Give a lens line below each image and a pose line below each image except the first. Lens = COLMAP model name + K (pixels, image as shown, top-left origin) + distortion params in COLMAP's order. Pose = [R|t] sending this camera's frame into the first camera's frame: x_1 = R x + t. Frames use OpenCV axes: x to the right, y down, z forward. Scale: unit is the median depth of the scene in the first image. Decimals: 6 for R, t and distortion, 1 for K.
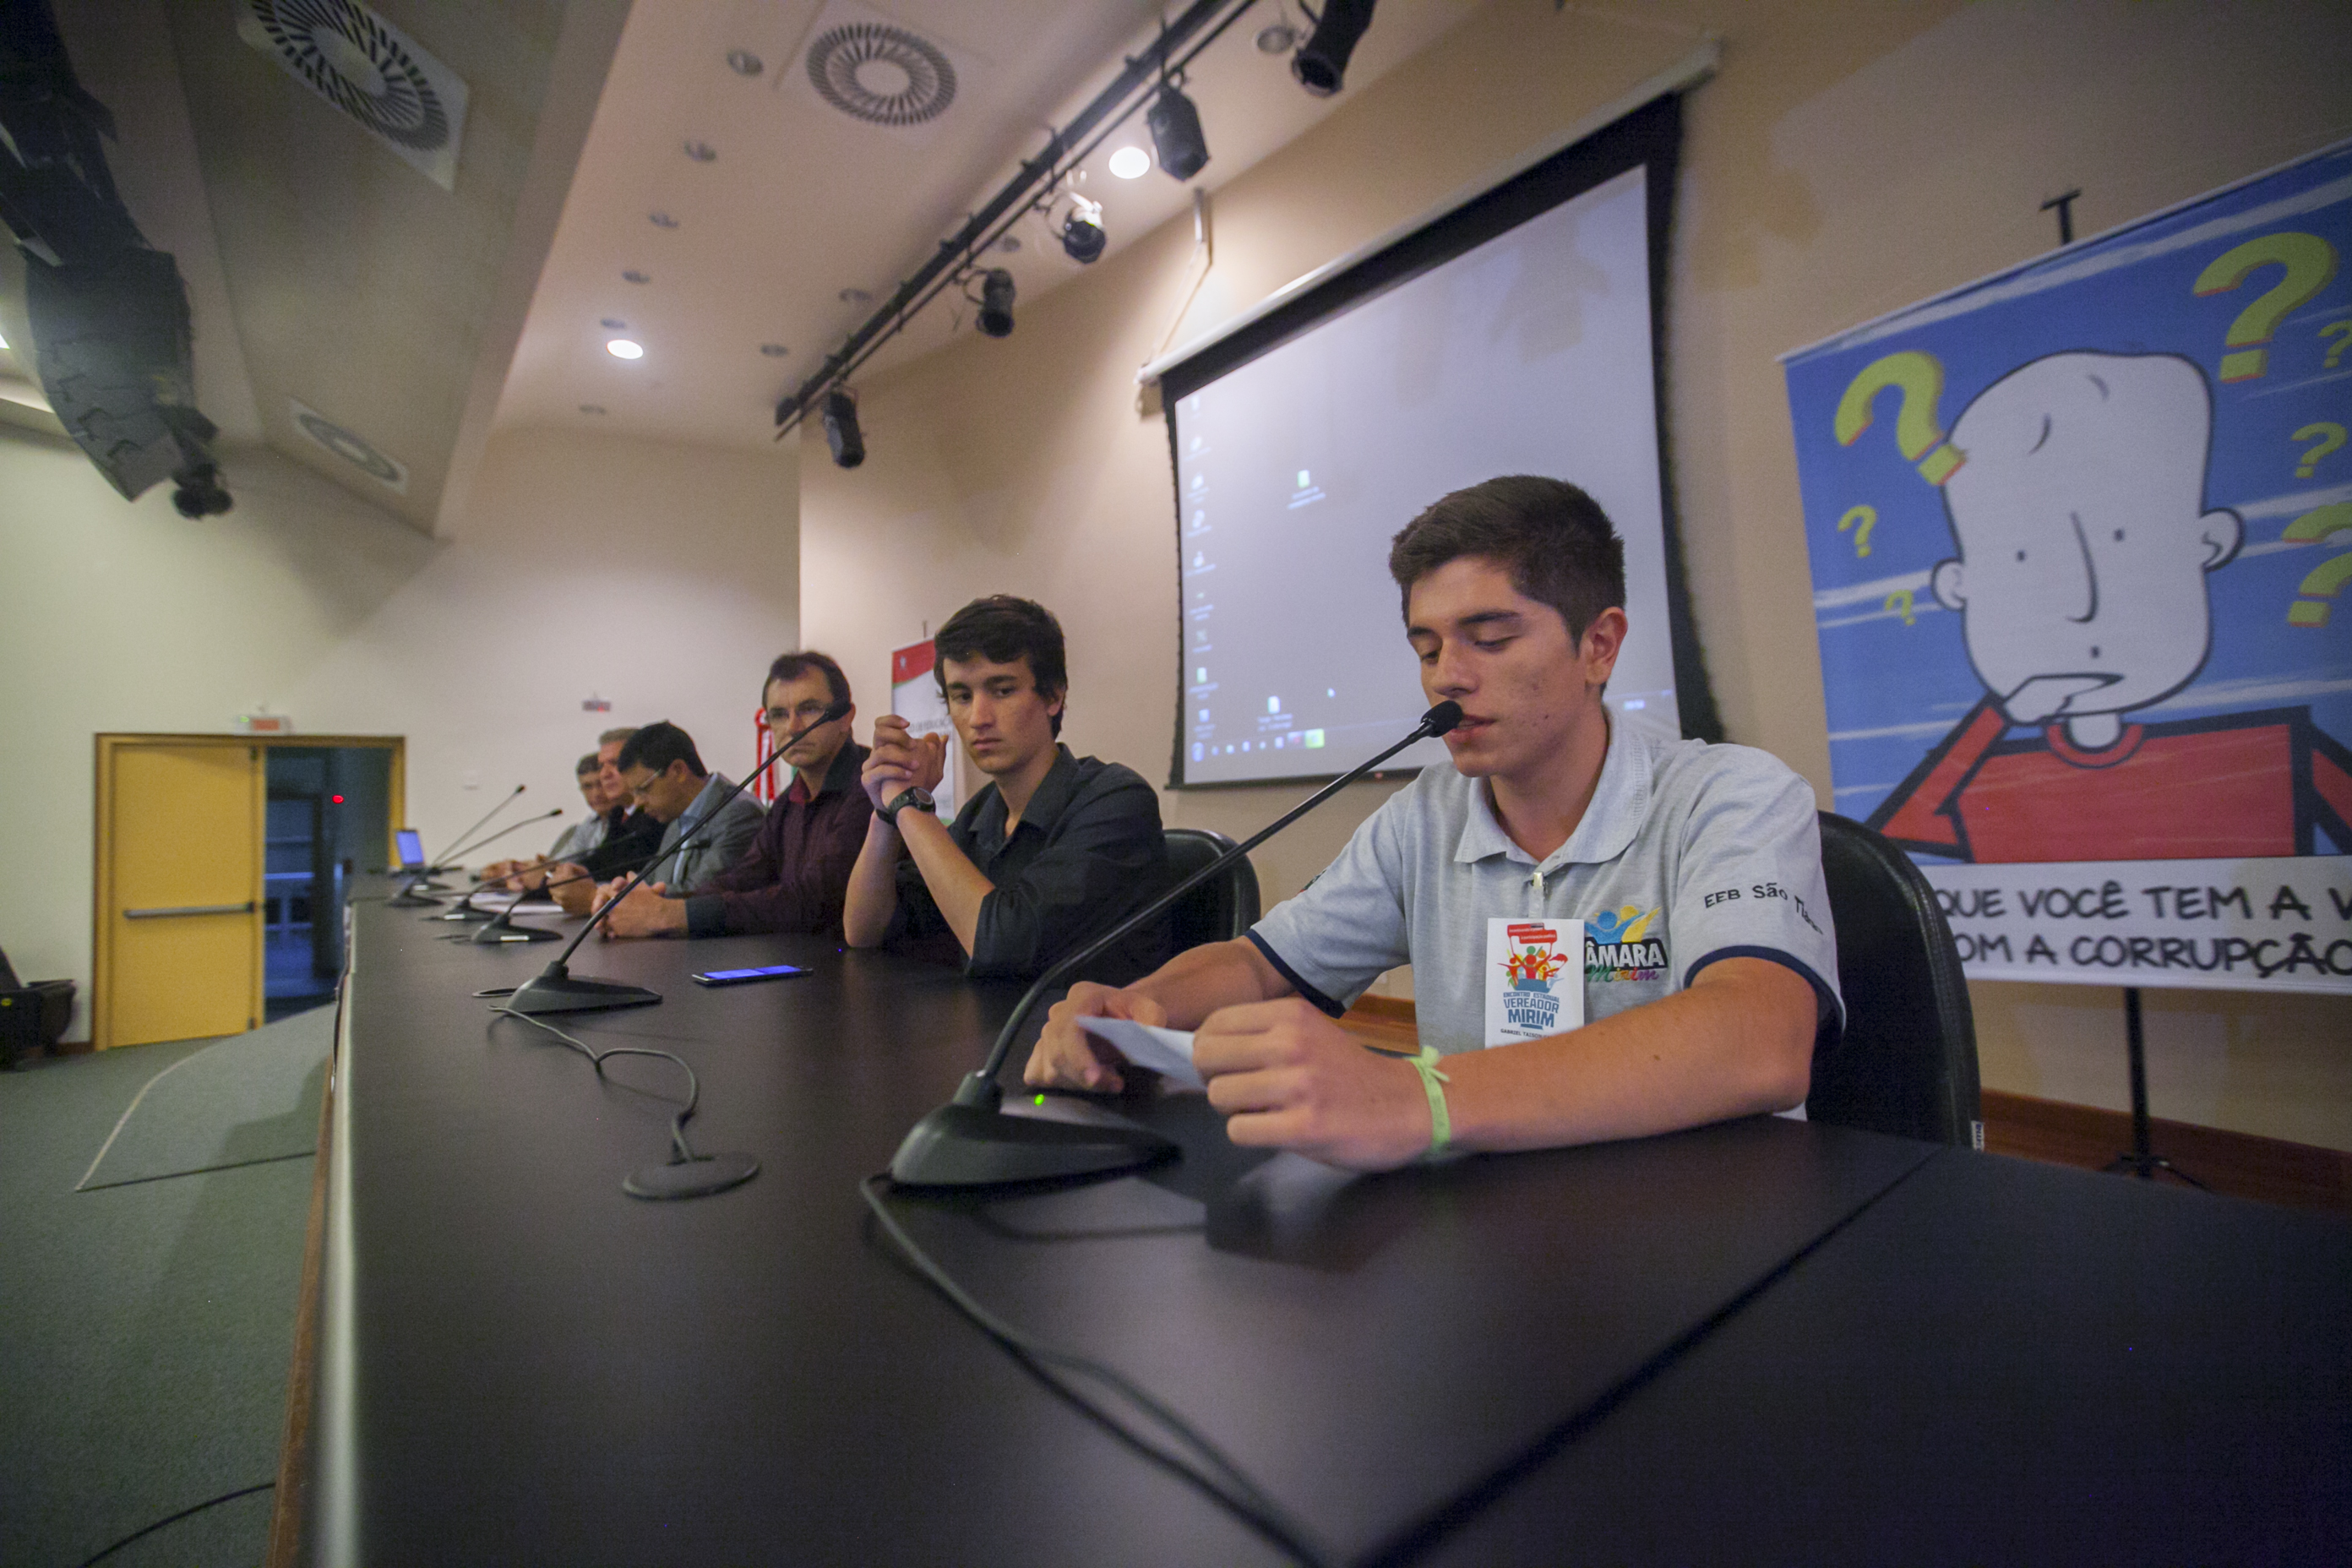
lens RADIAL K [[1068.1, 0, 1176.0], [0, 1068.1, 784.0], [0, 0, 1]] dist [-0.051312, 0.019287]
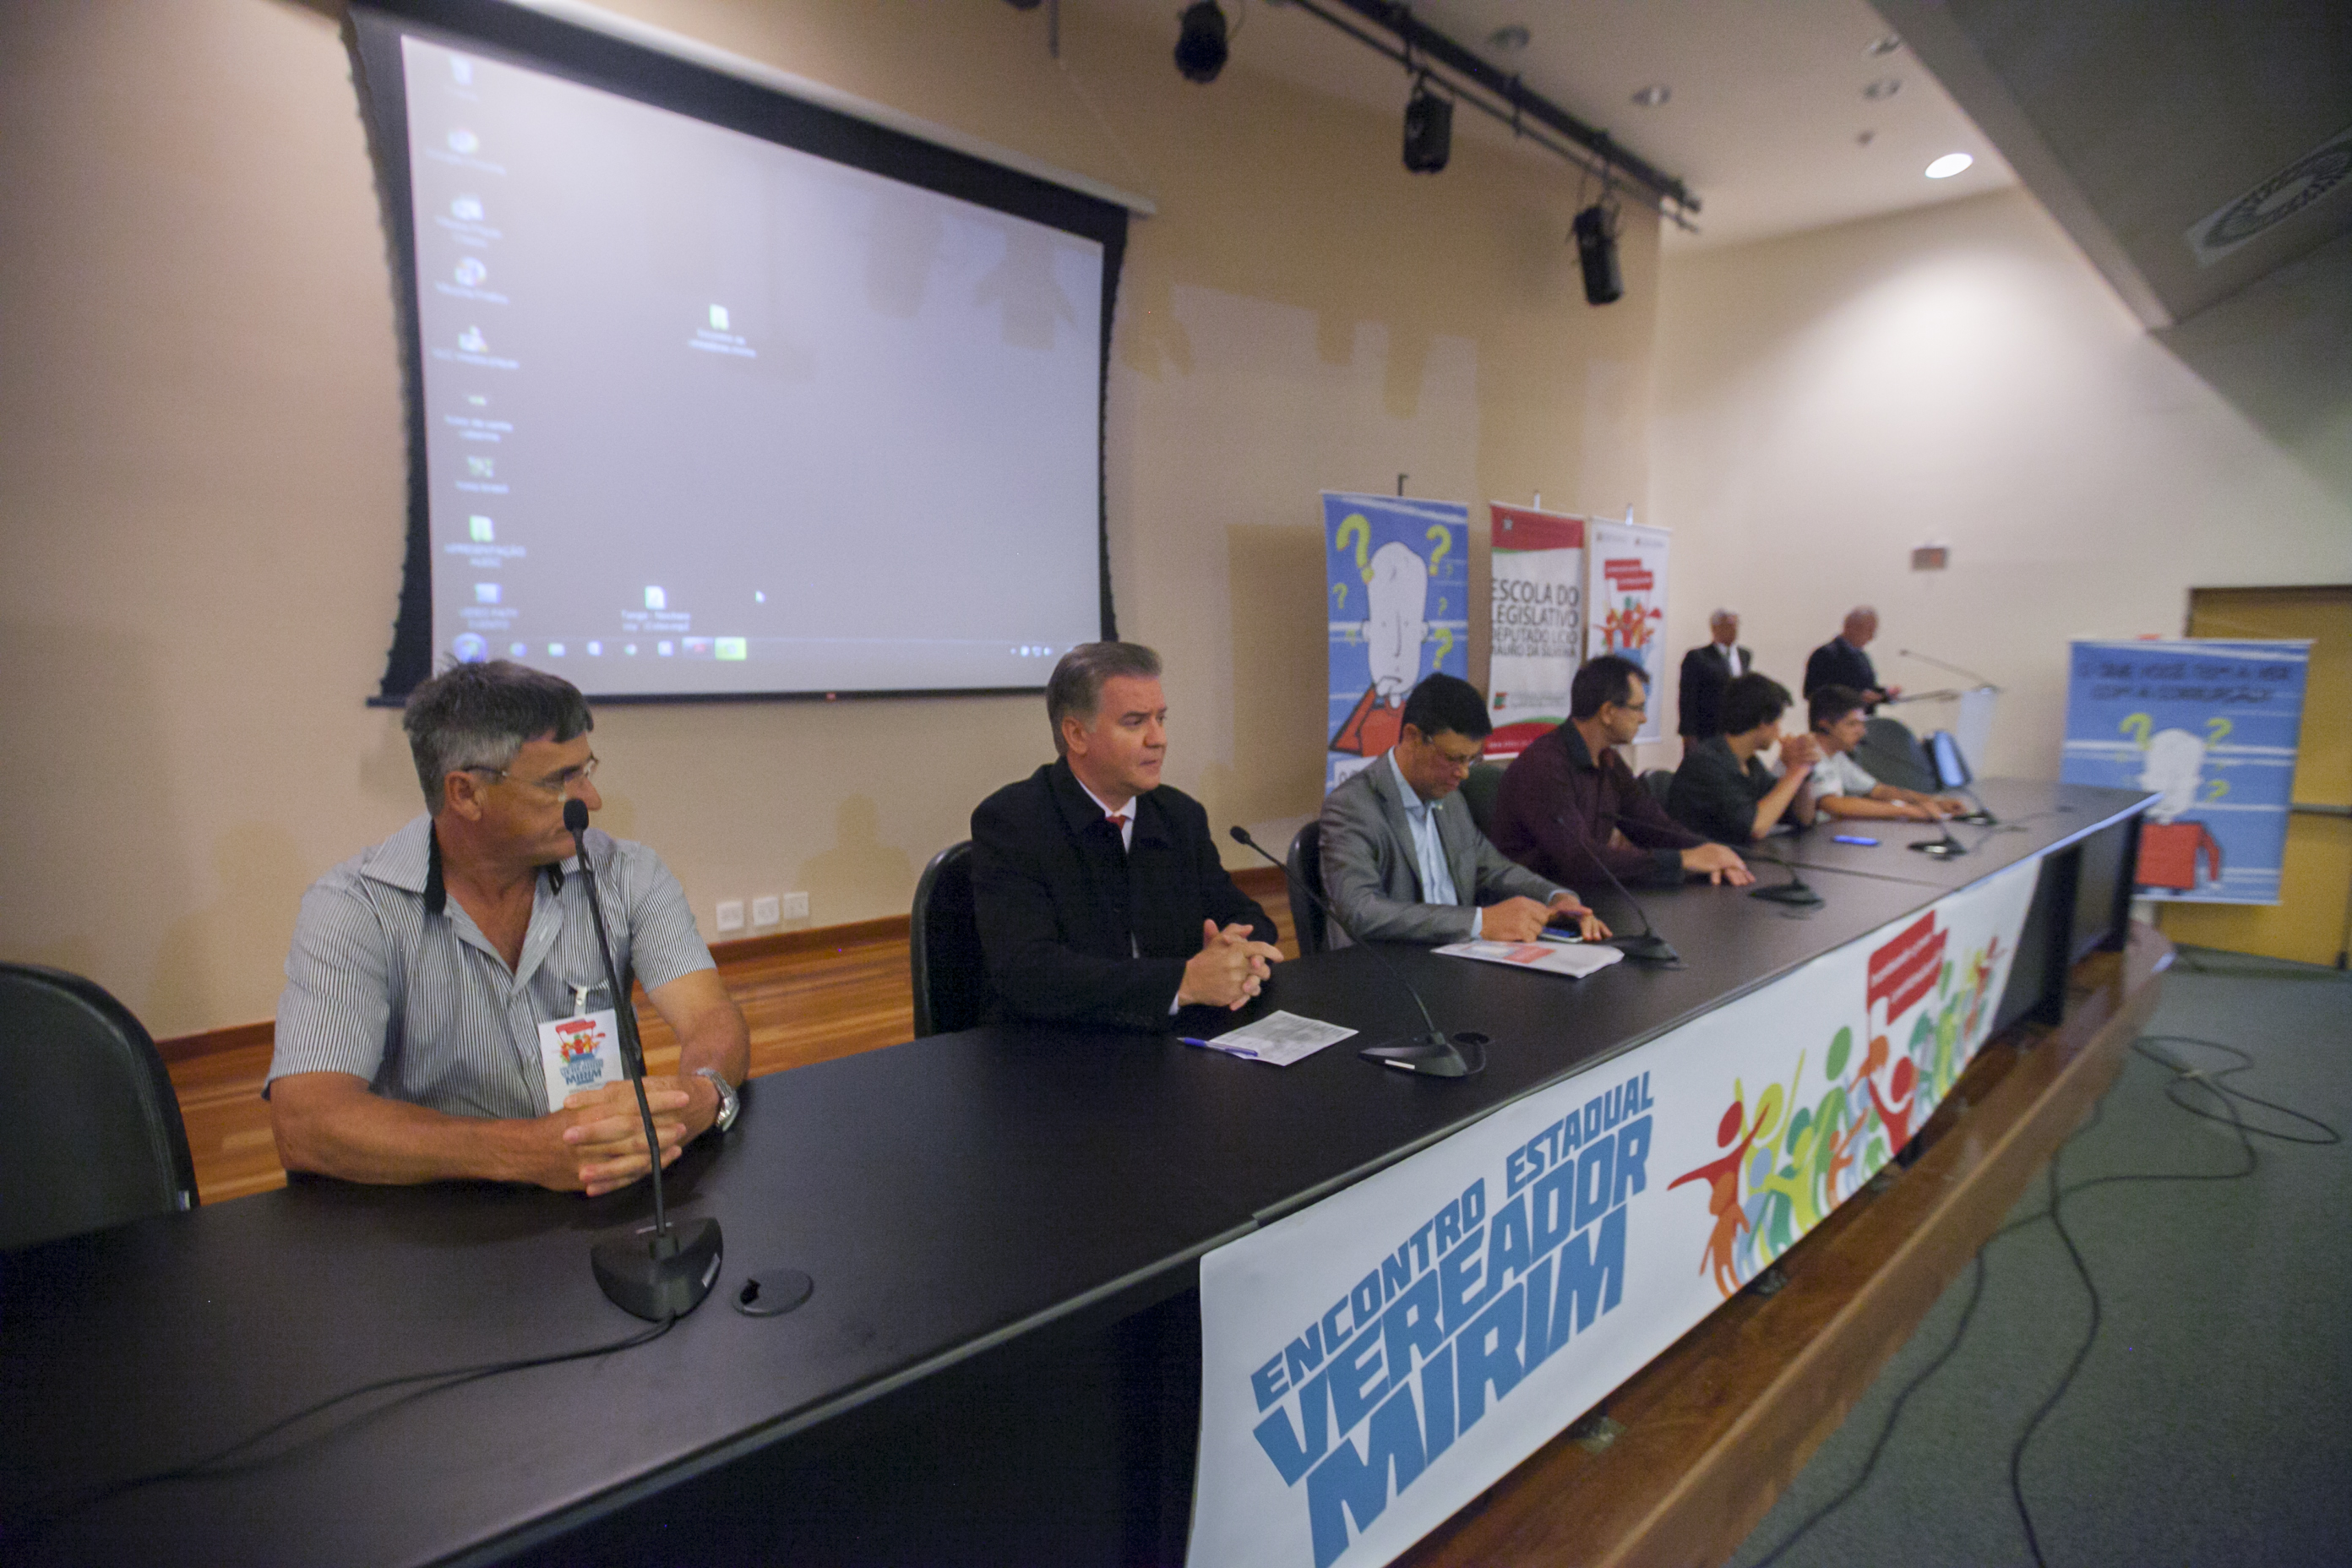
lens RADIAL K [[1068.1, 0, 1176.0], [0, 1068.1, 784.0], [0, 0, 1]] dist [-0.051312, 0.019287]
pose [[-0.015822, -0.096119, 0.995244, -1.433038], [-0.044415, 0.994454, 0.095336, -0.064648], [-0.998888, -0.042695, -0.020003, 1.362463]]
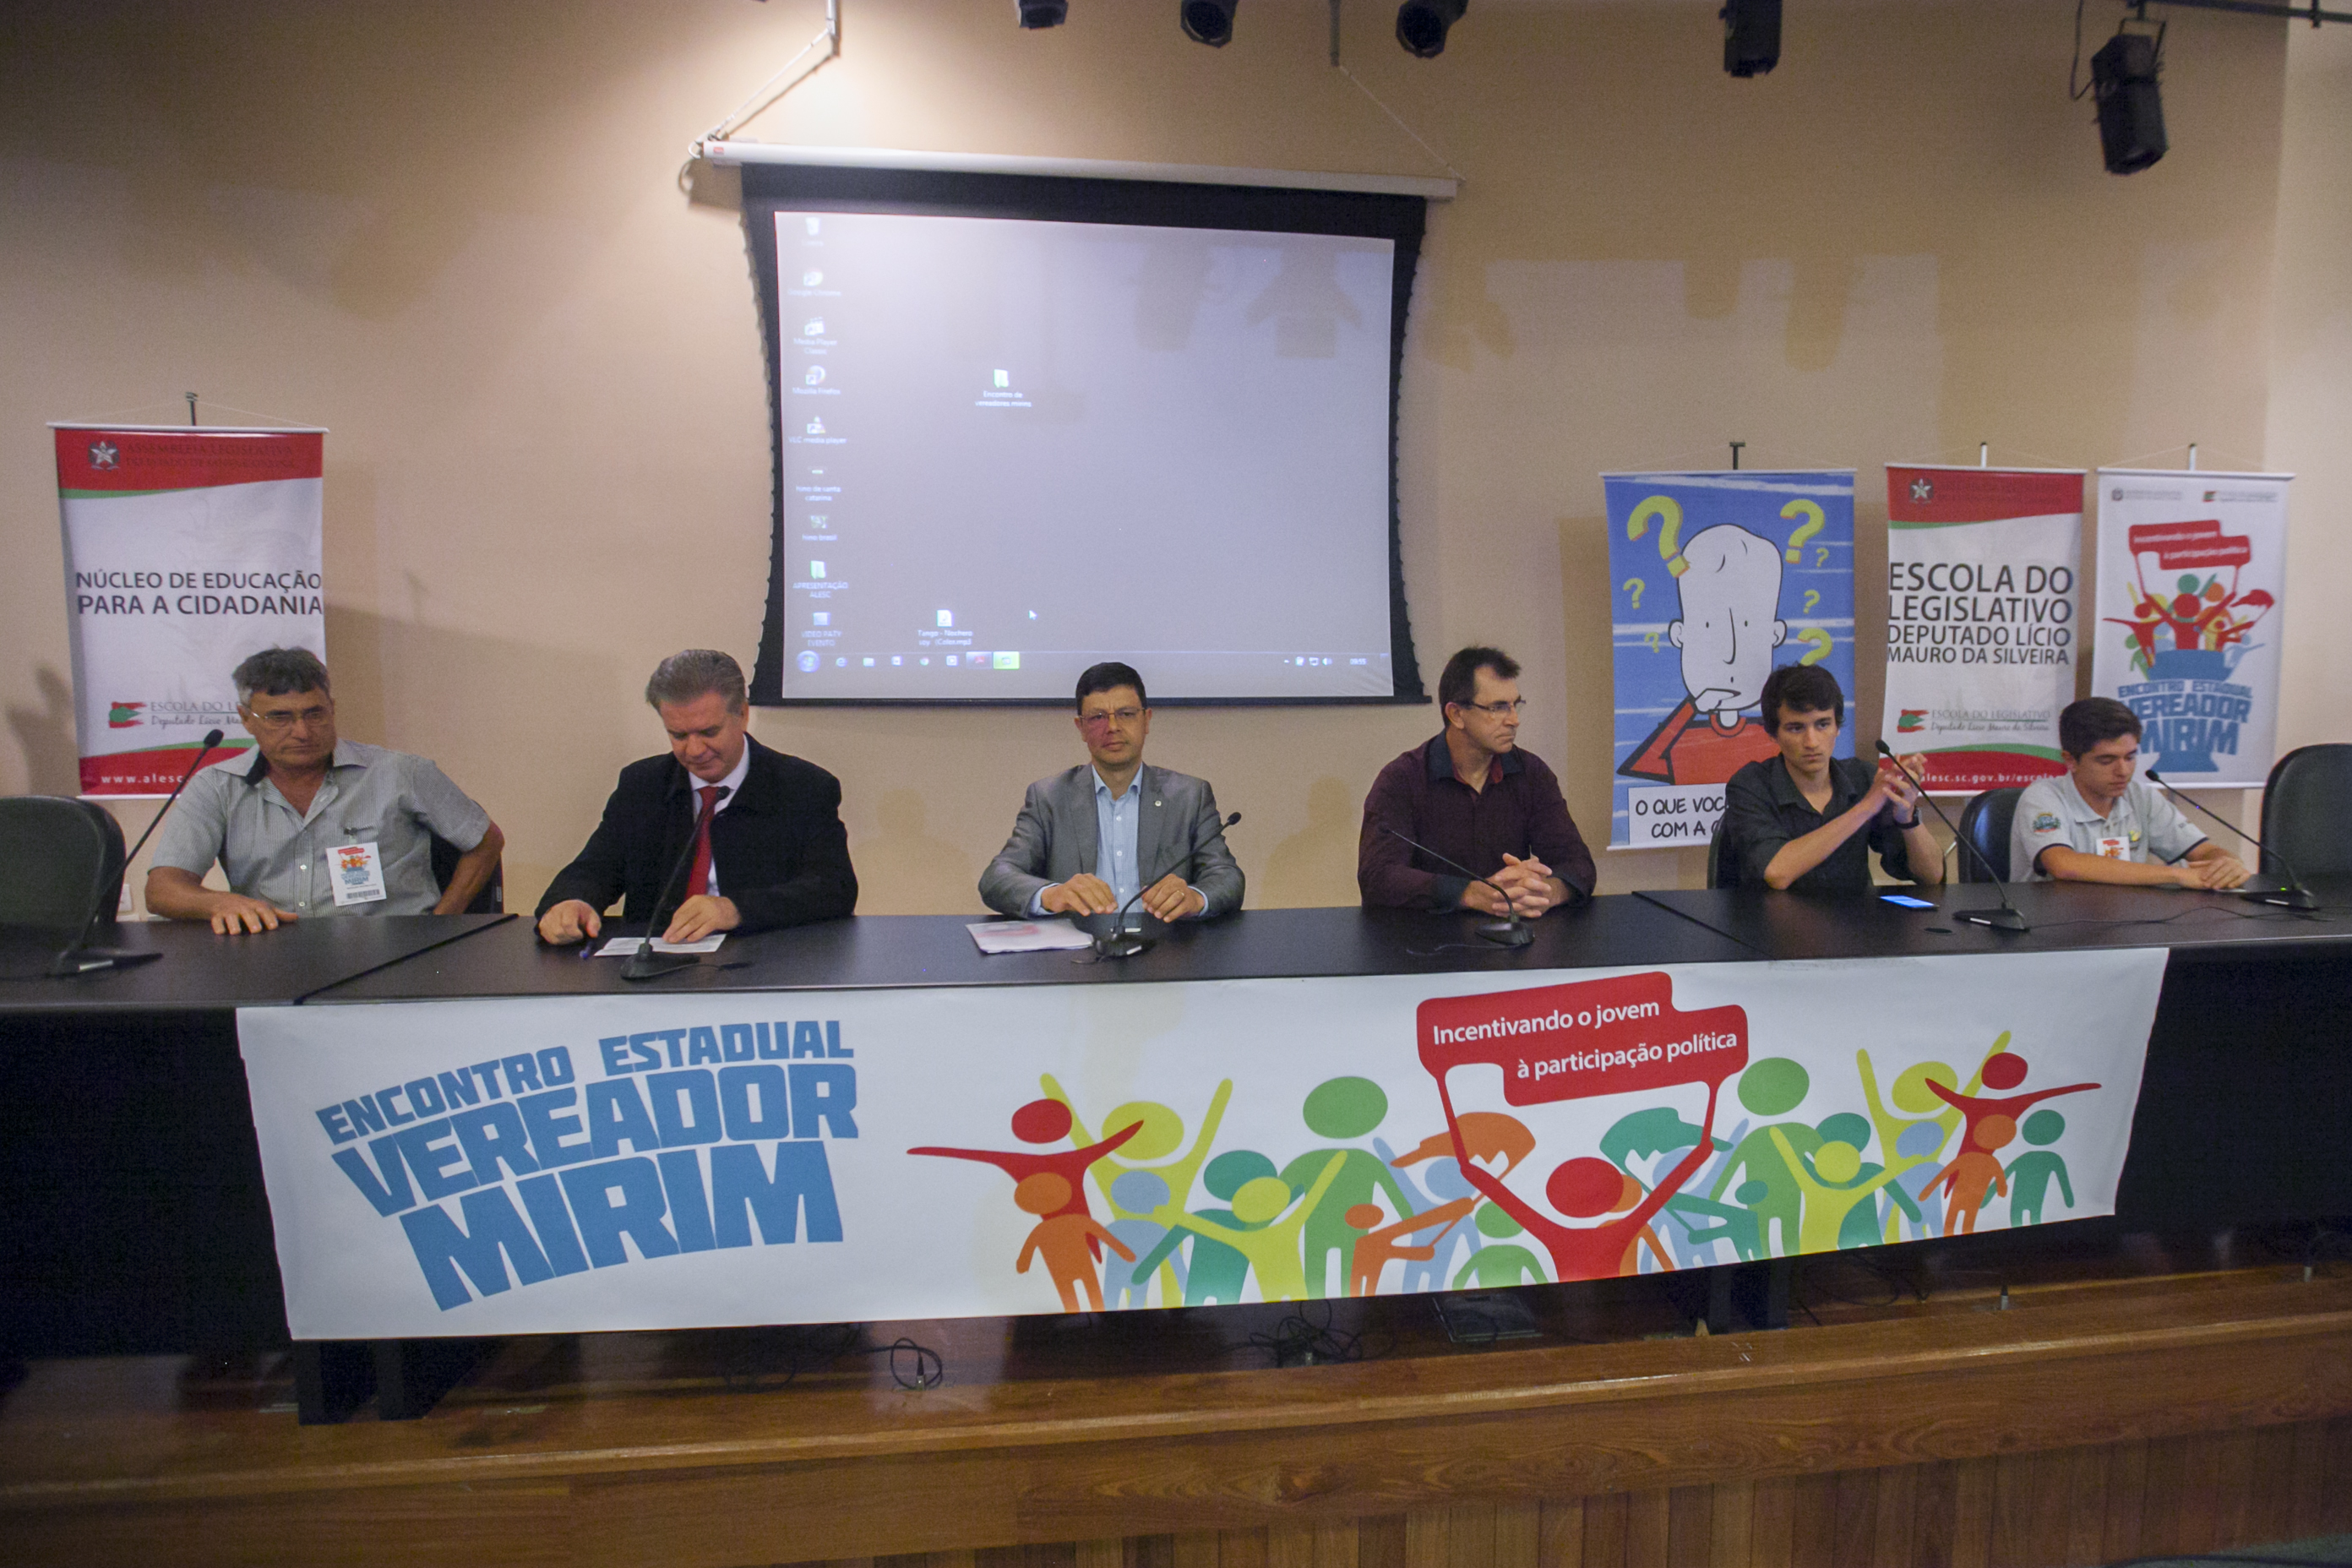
lens RADIAL K [[1183.6, 0, 1275.3], [0, 1183.6, 776.8], [0, 0, 1]] dist [-0.053214, 0.026977]
pose [[0.522476, -0.049723, 0.851203, -1.325817], [-0.045254, 0.995274, 0.085916, -0.082663], [-0.851452, -0.083410, 0.517757, 0.488013]]
